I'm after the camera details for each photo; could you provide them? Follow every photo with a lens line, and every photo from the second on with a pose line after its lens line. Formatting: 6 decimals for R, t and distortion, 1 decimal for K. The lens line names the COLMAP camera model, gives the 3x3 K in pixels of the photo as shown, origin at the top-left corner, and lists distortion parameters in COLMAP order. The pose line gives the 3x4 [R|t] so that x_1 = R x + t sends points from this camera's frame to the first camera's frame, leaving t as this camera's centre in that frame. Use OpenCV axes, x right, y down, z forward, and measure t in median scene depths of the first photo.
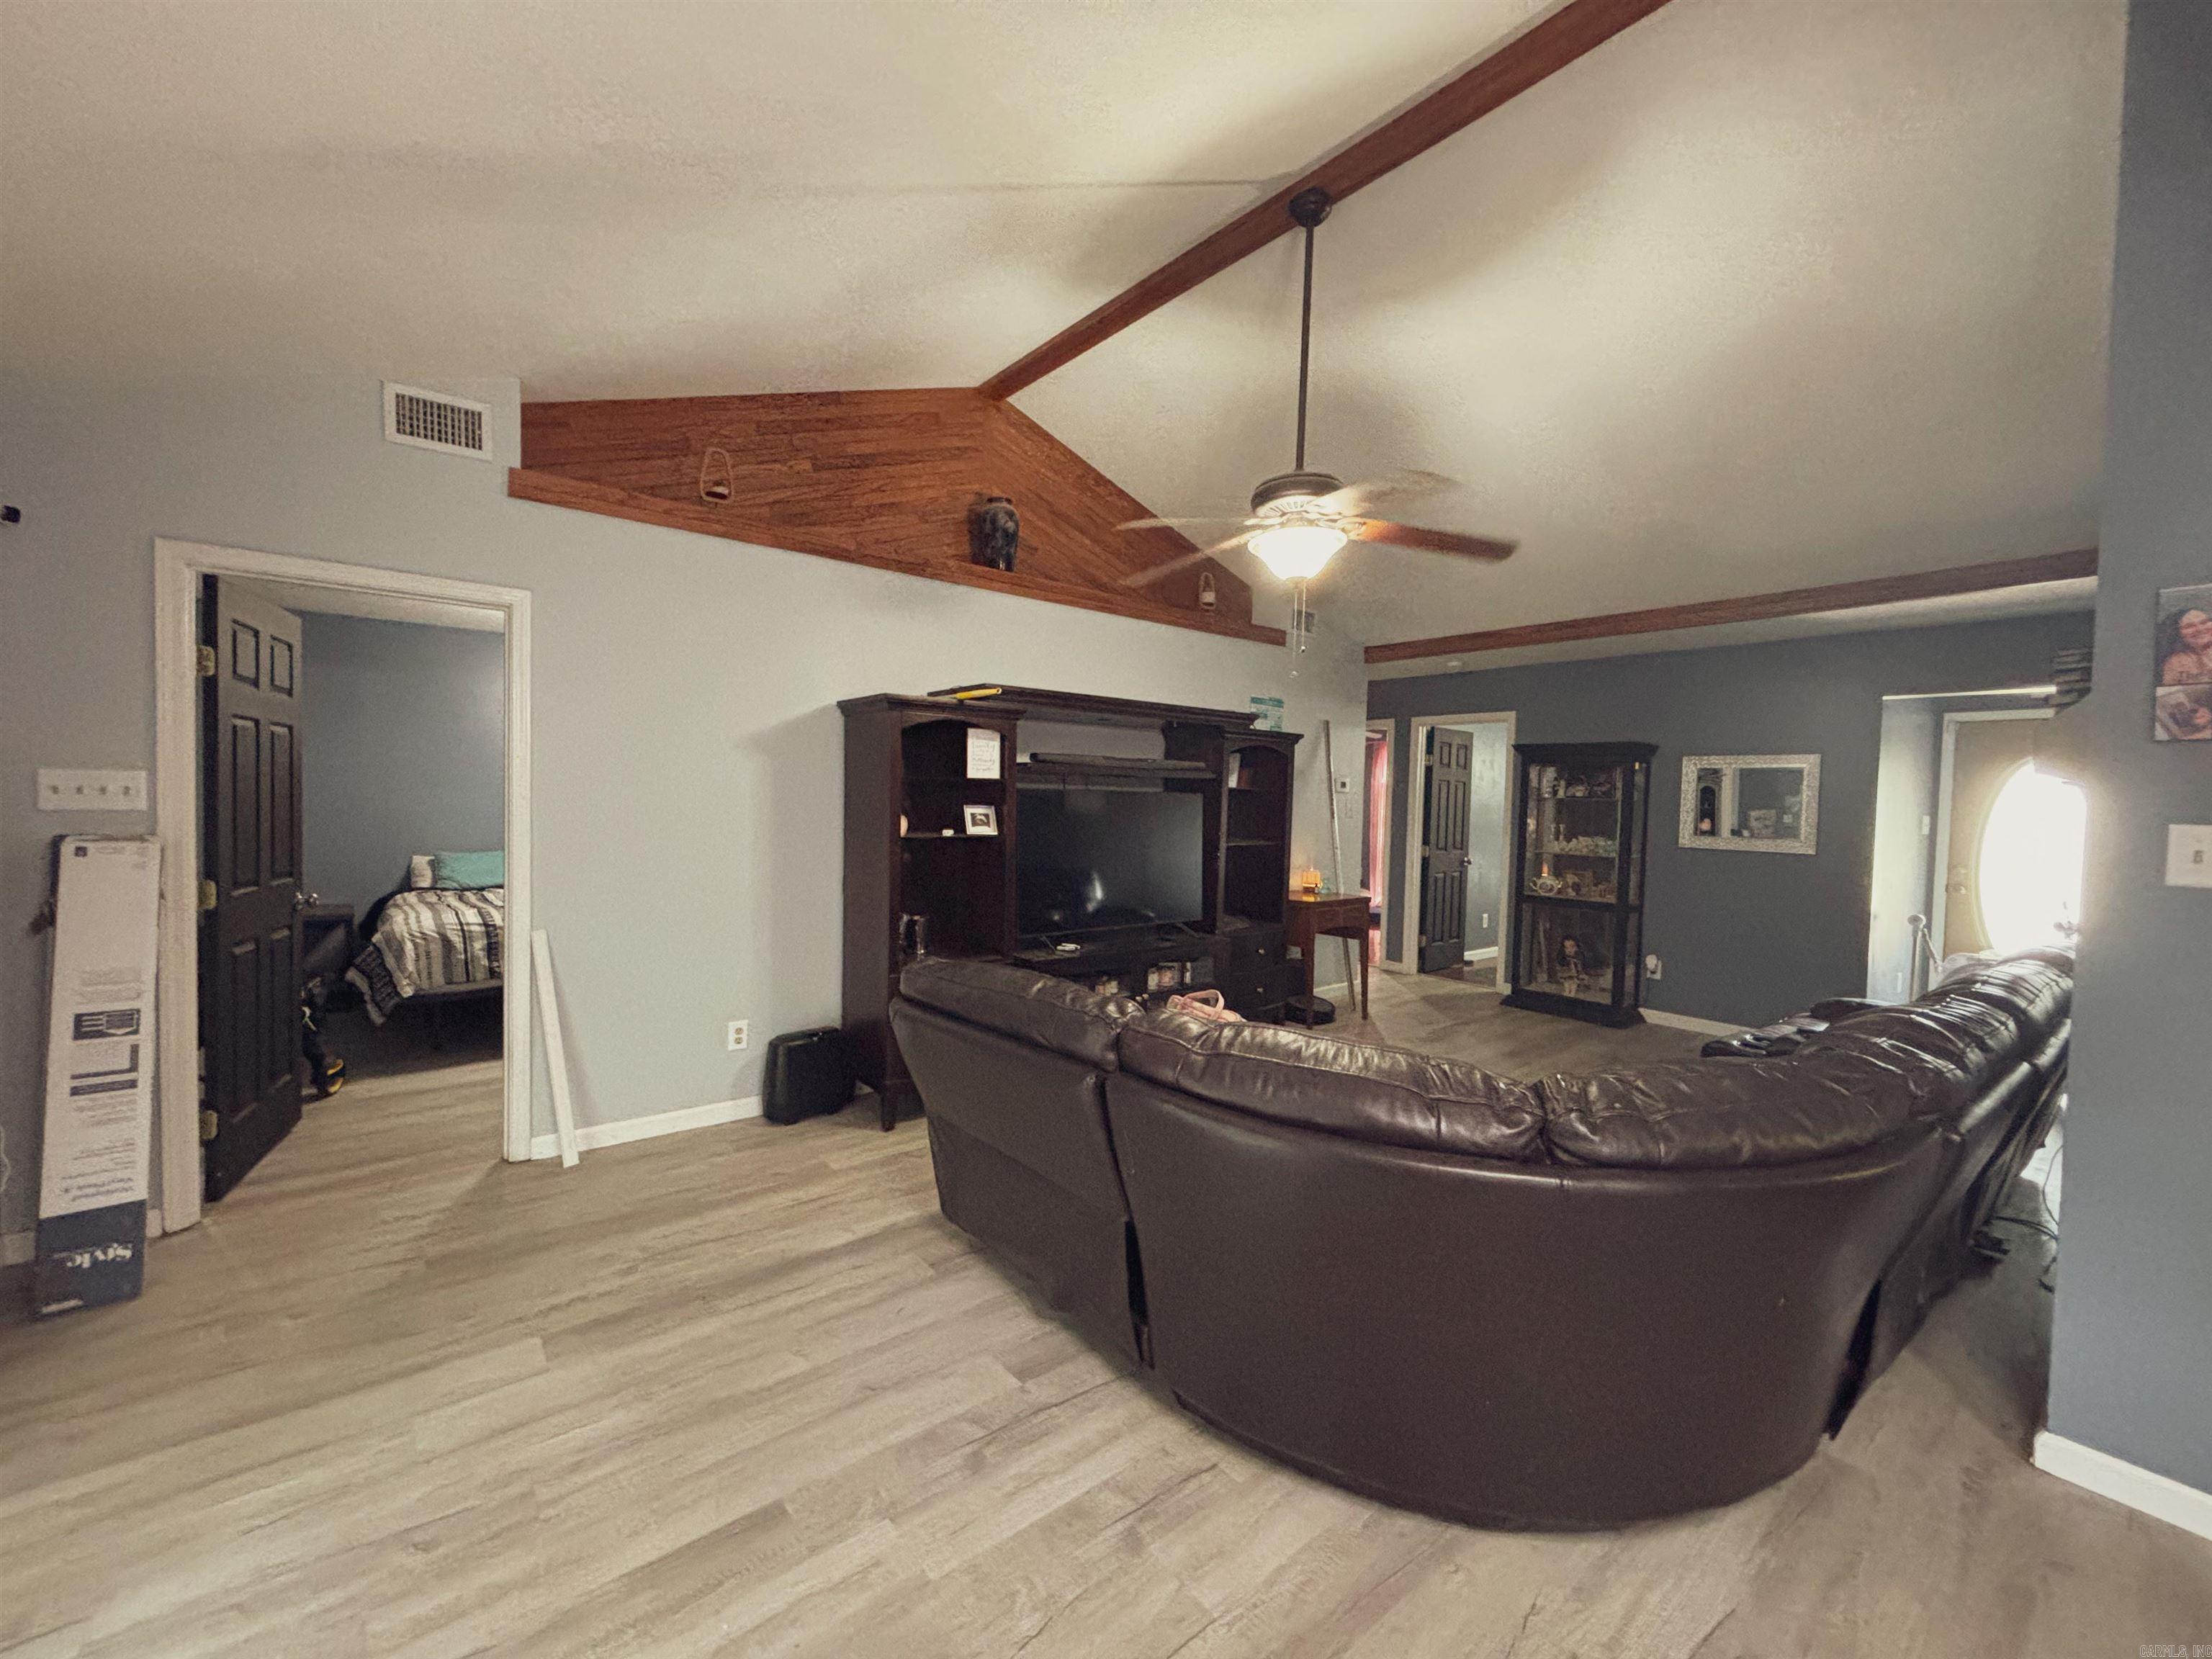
lens RADIAL K [[893.8, 0, 1108.4], [0, 893.8, 825.7], [0, 0, 1]] dist [-0.013555, -0.000182]
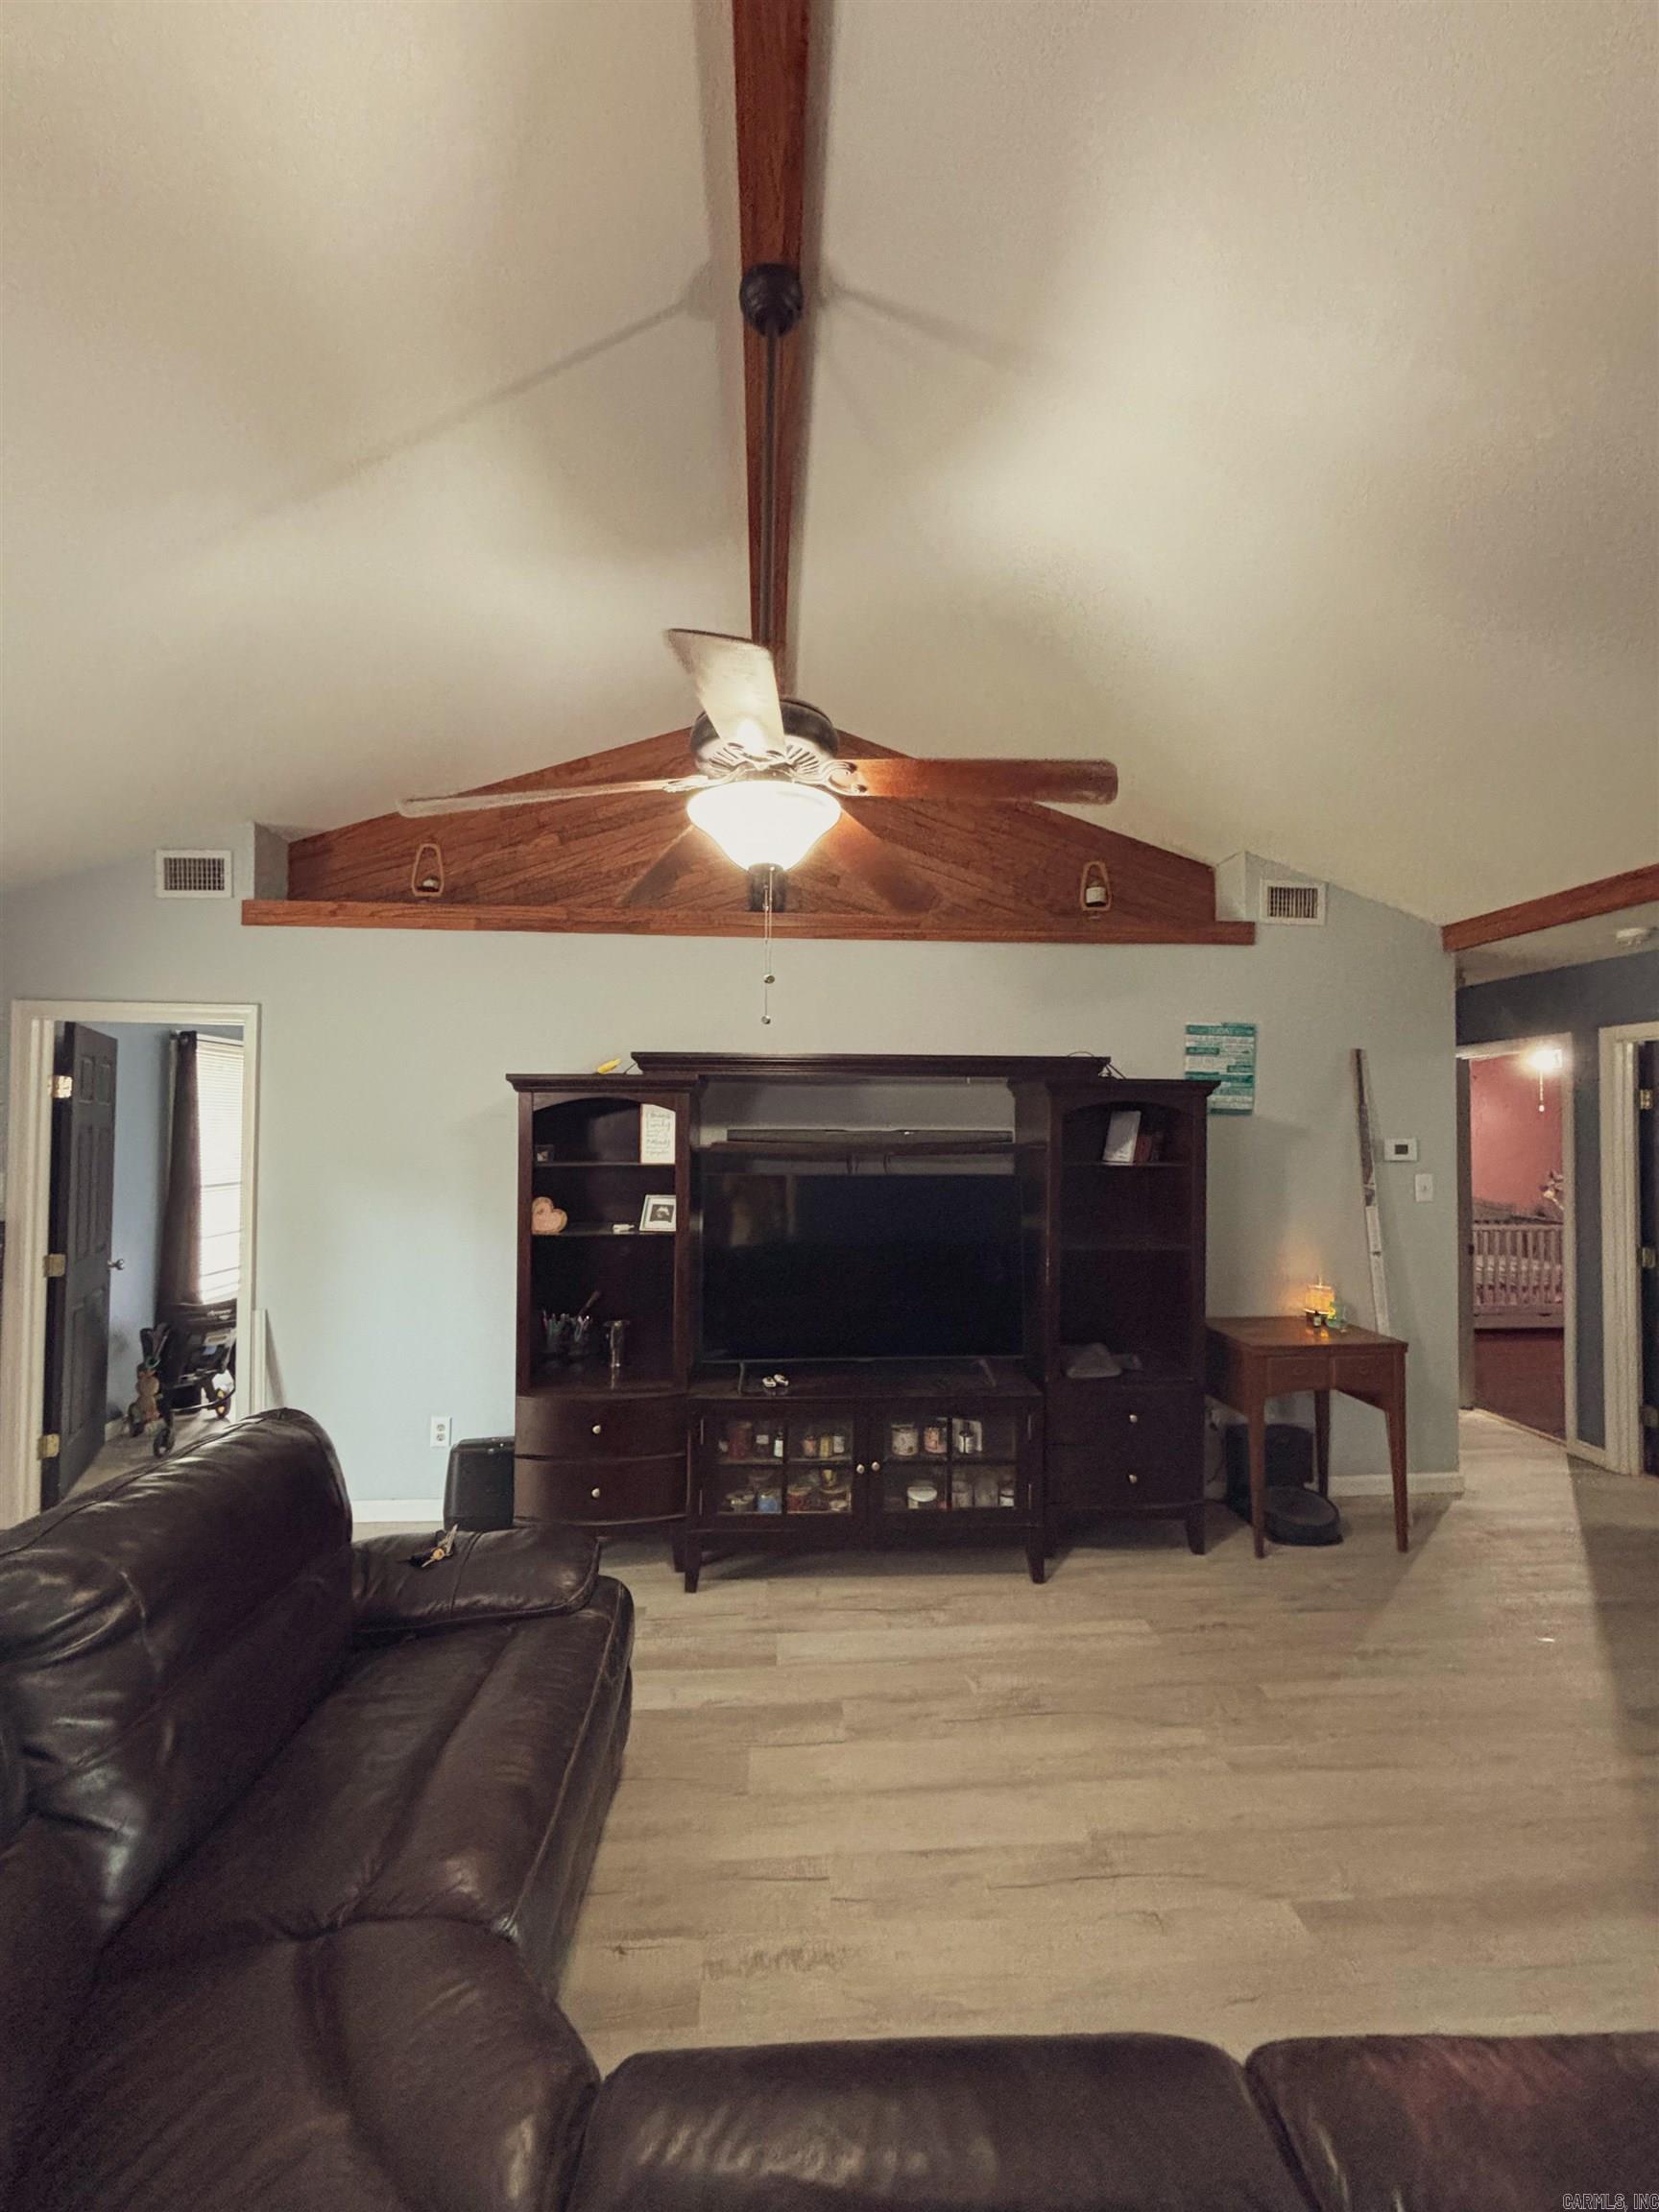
lens RADIAL K [[893.8, 0, 826.3], [0, 893.8, 1108.3], [0, 0, 1]] dist [-0.013555, -0.000182]
pose [[0.813538, -0.036359, -0.580375, 0.469386], [-0.004013, 0.997669, -0.068127, -0.048047], [0.581499, 0.057753, 0.811495, 0.411821]]
